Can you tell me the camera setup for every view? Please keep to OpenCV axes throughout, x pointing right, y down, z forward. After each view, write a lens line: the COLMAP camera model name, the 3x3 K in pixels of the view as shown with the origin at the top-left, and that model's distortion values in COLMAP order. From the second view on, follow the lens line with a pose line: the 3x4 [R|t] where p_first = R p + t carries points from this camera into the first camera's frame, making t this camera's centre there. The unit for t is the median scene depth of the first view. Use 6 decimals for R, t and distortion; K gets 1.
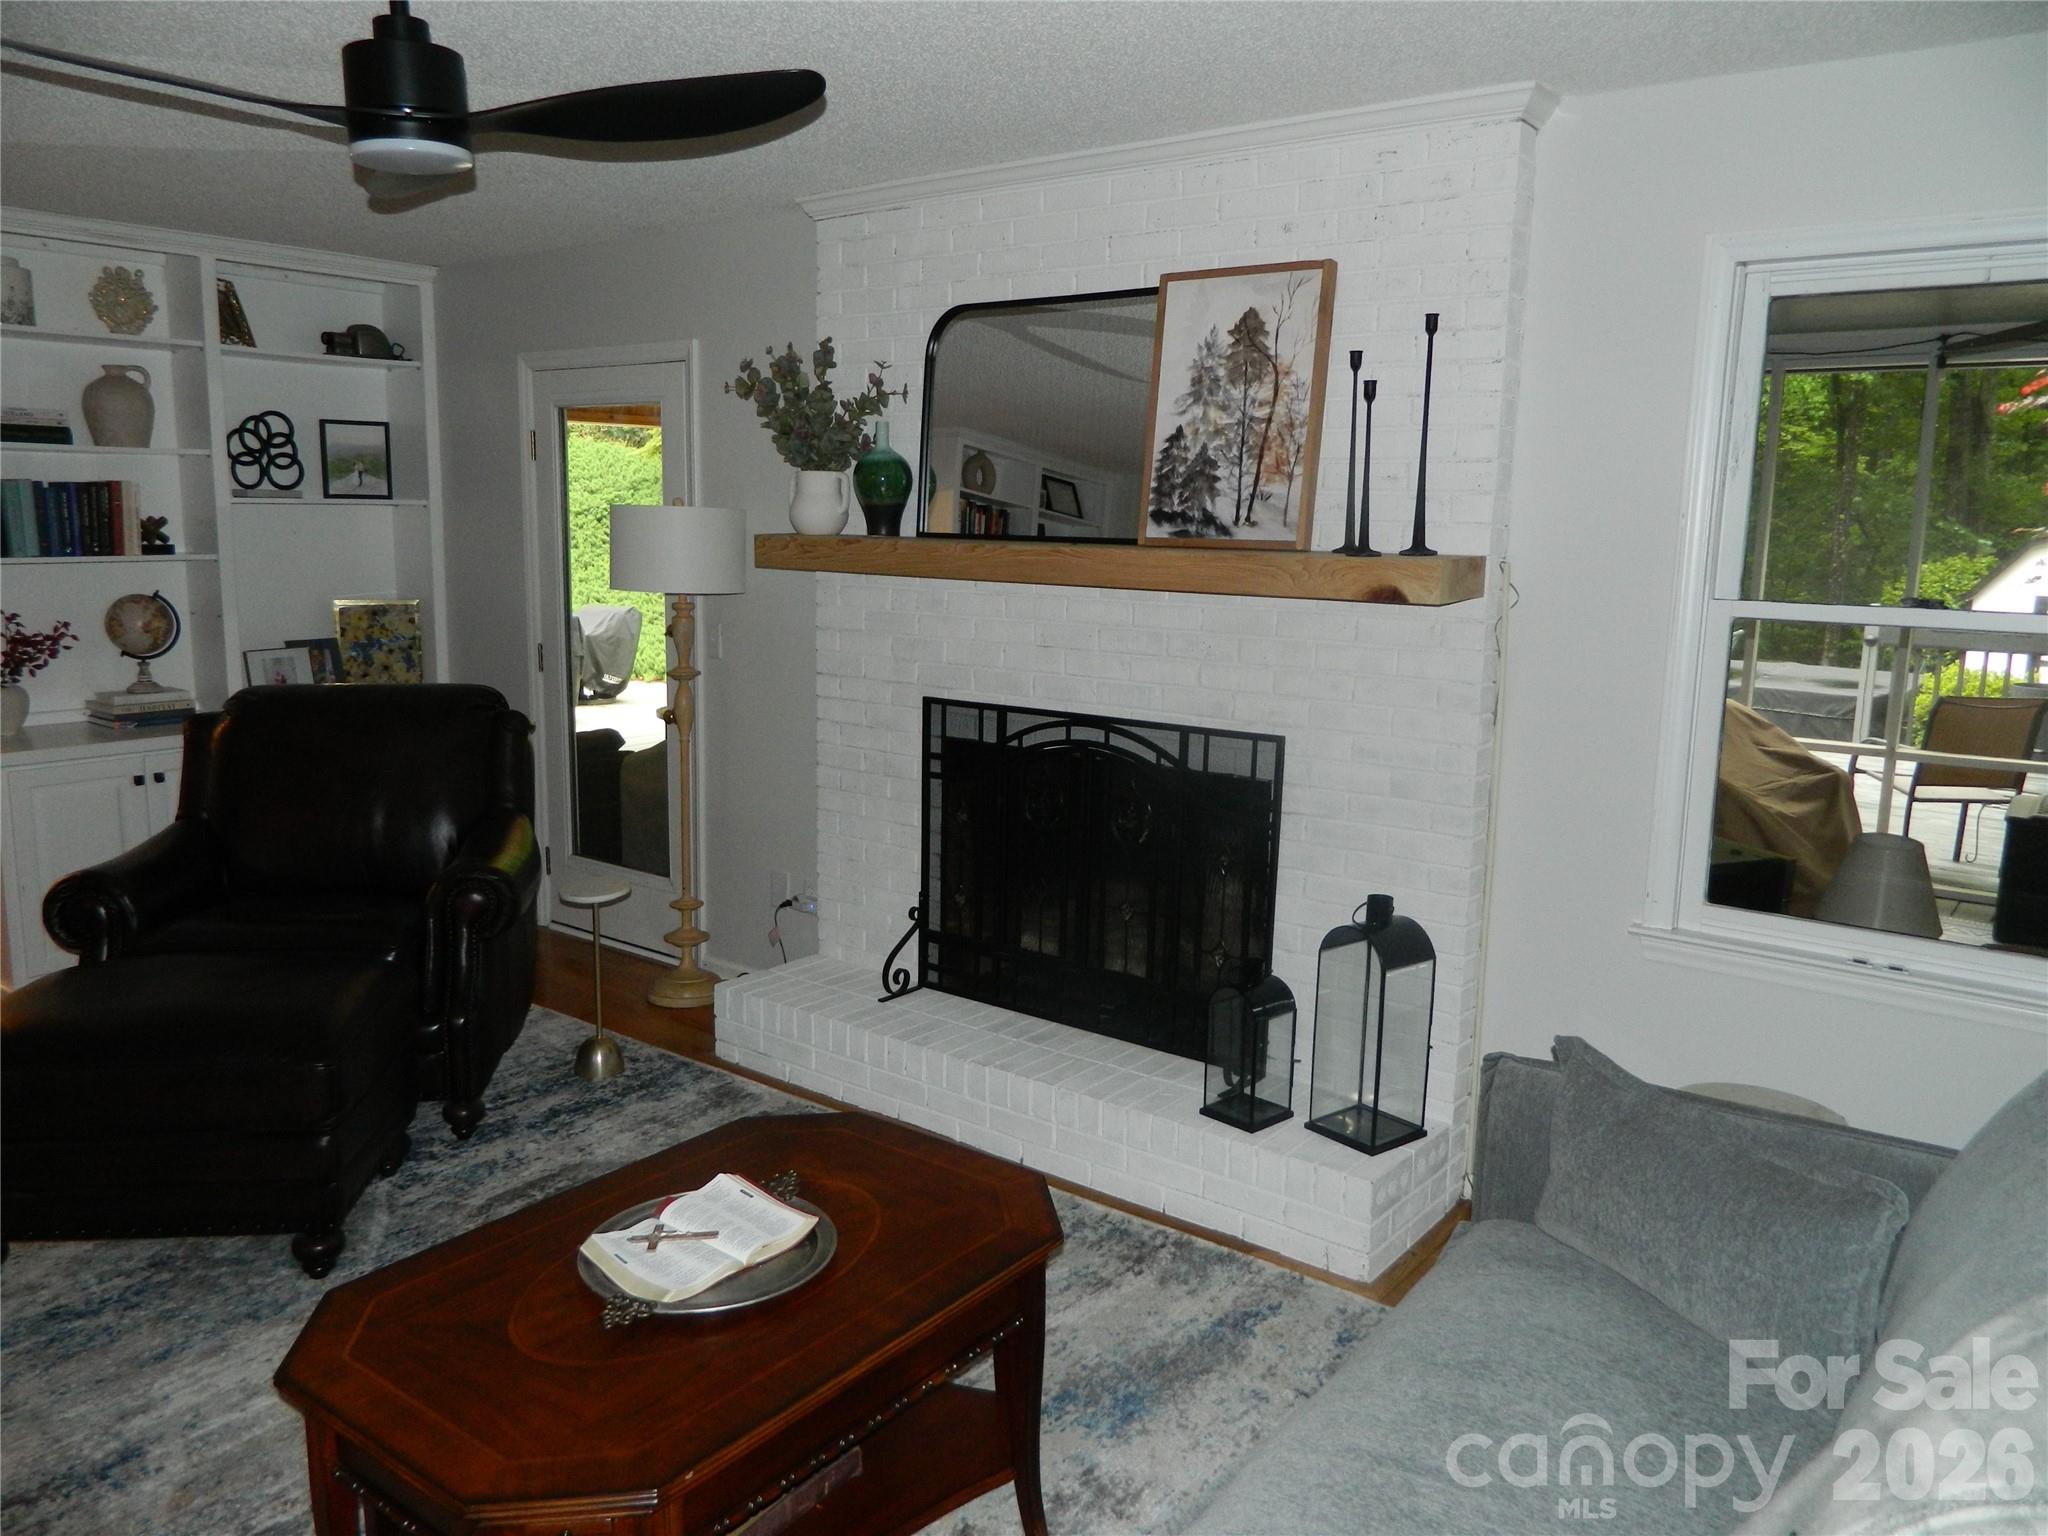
lens RADIAL K [[1523.0, 0, 1015.7], [0, 1523.0, 758.1], [0, 0, 1]] dist [0.009617, -0.011454]
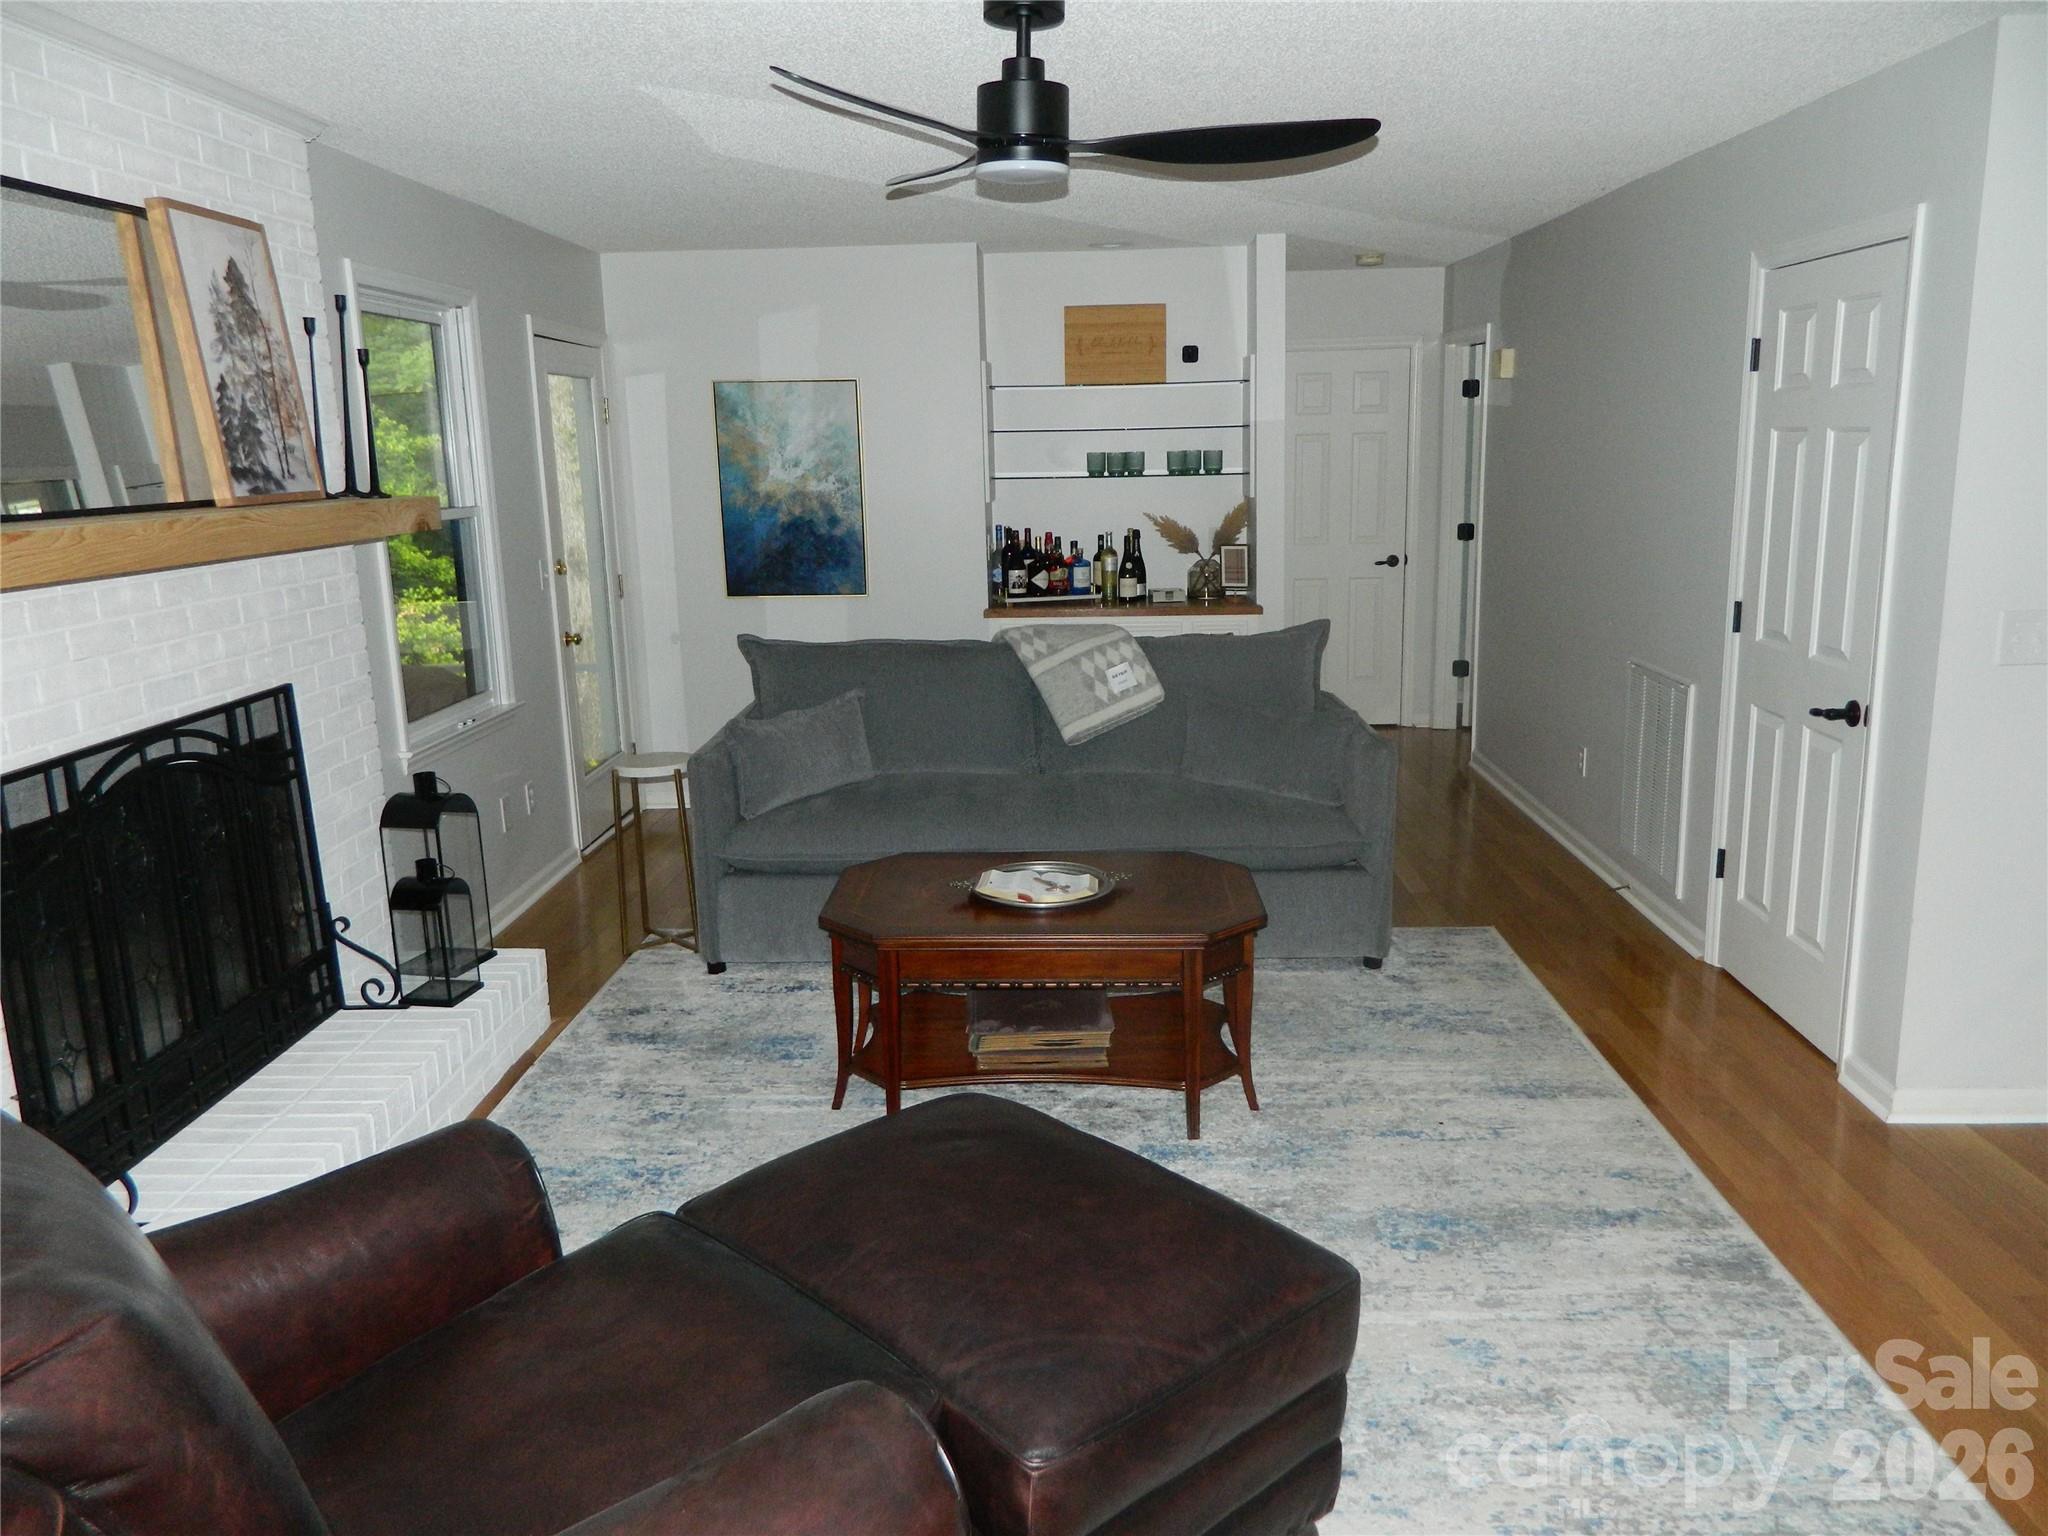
lens RADIAL K [[1523.0, 0, 1033.8], [0, 1523.0, 759.3], [0, 0, 1]] dist [0.009617, -0.011454]
pose [[-0.589886, -0.170271, 0.789331, -0.957339], [0.141535, 0.940580, 0.308670, -0.215776], [-0.794986, 0.293798, -0.530735, 1.175796]]
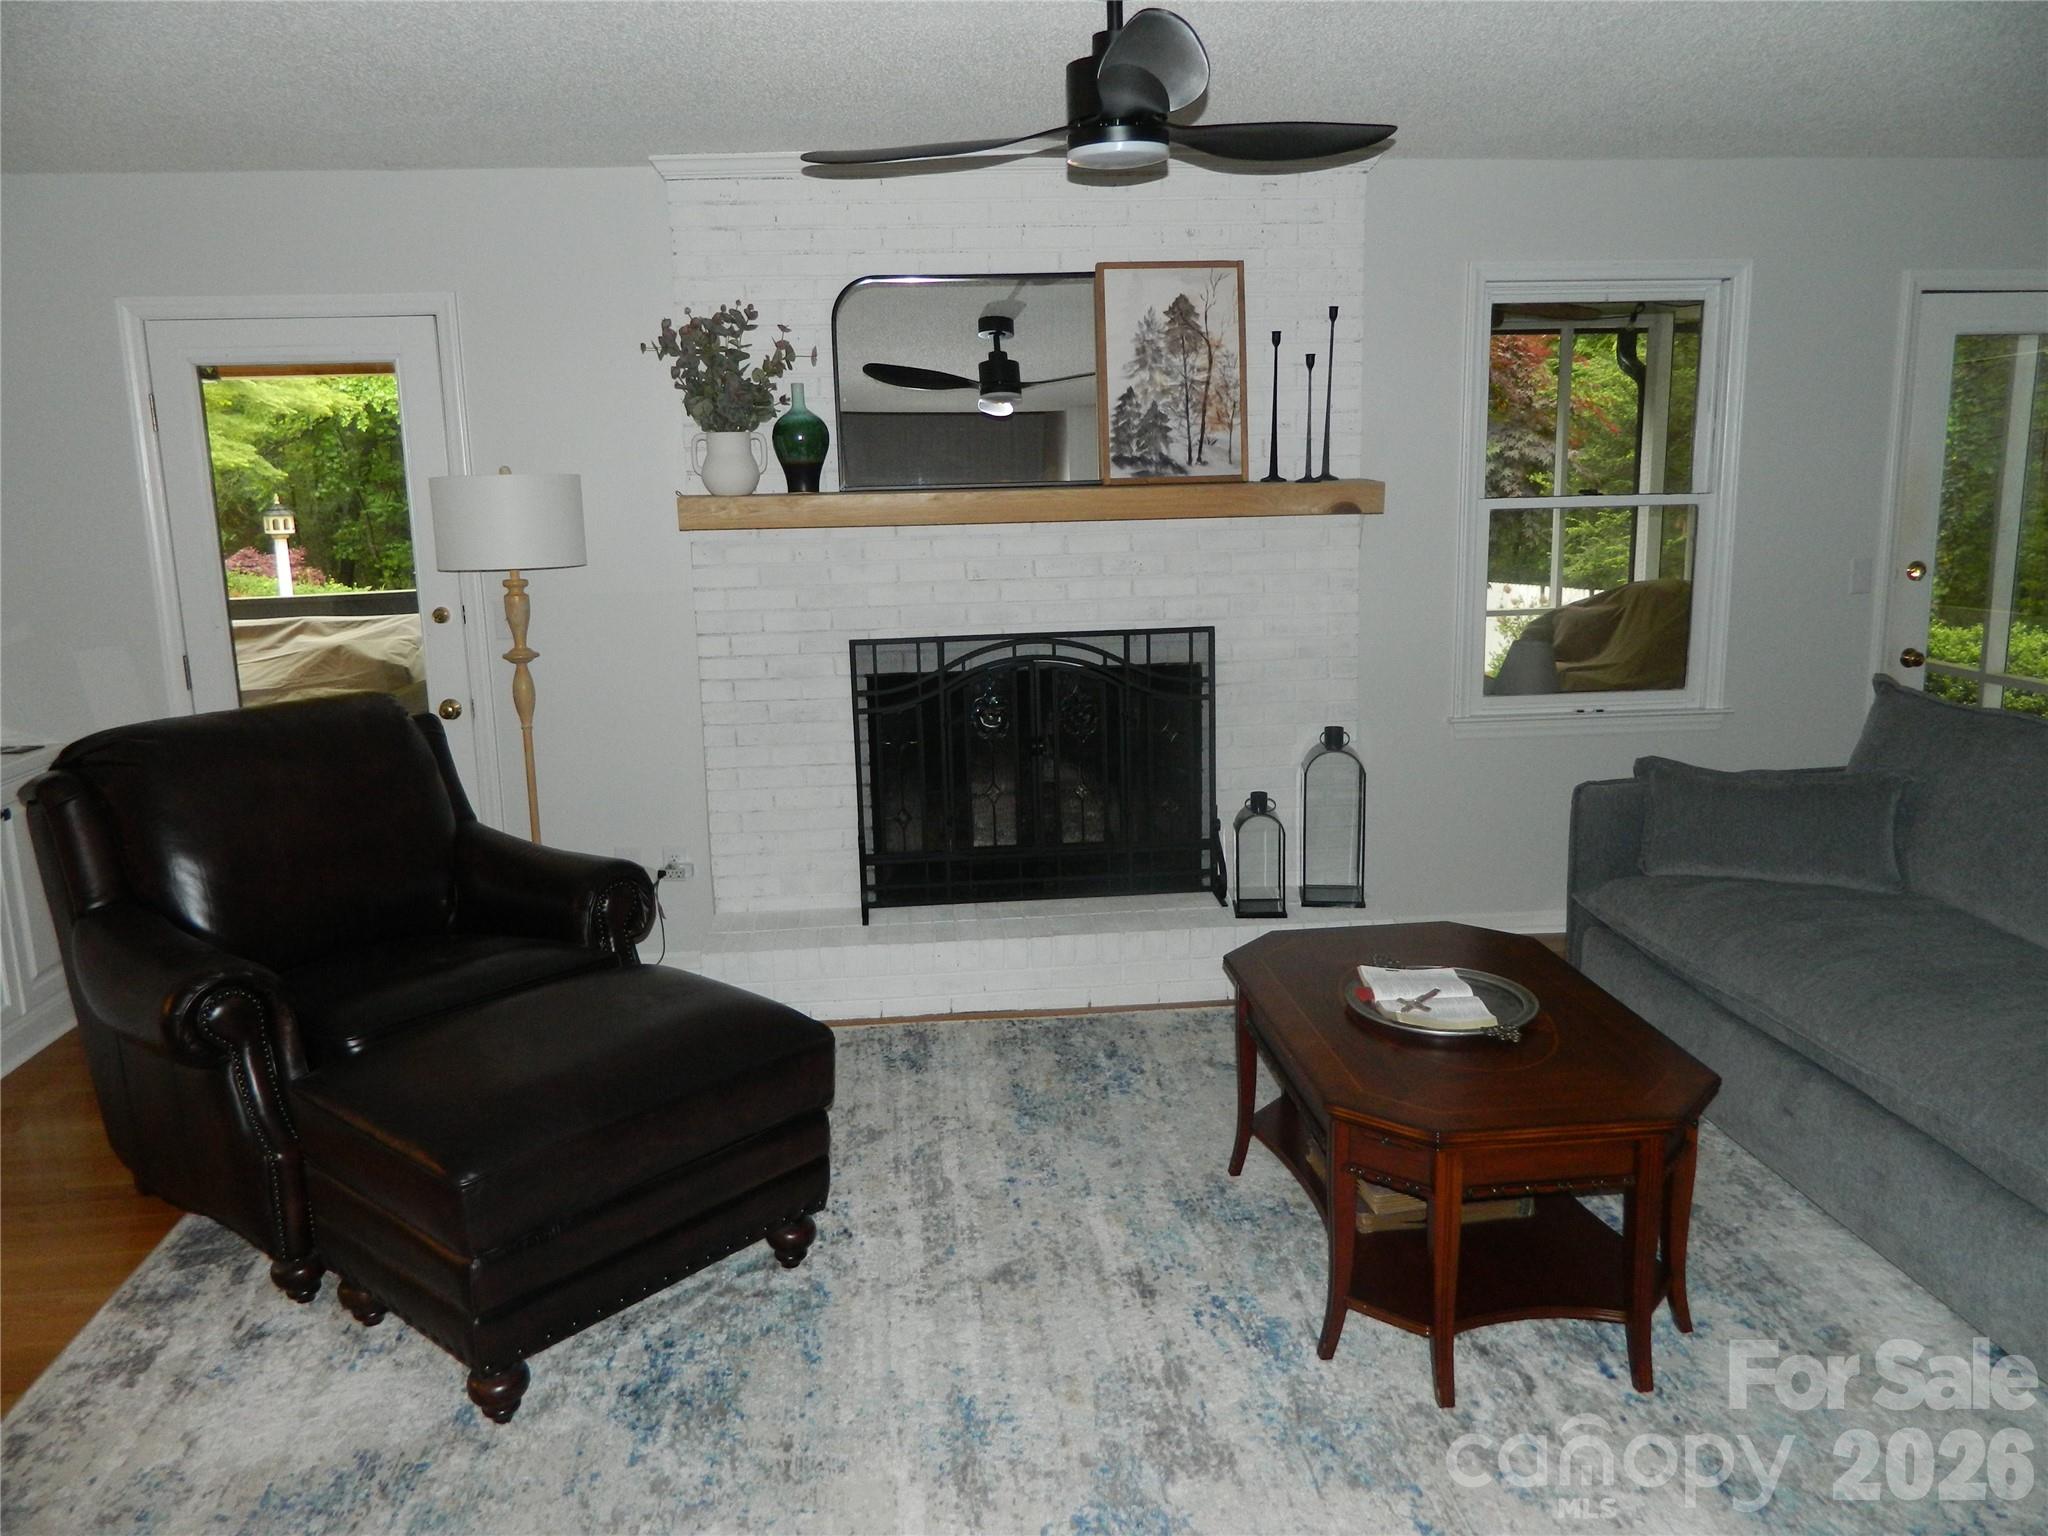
lens RADIAL K [[1523.0, 0, 1014.1], [0, 1523.0, 763.0], [0, 0, 1]] dist [0.009617, -0.011454]
pose [[0.733321, -0.165803, 0.659356, -0.838541], [0.144963, 0.985638, 0.086625, -0.037303], [-0.664249, 0.032059, 0.746824, 0.144658]]
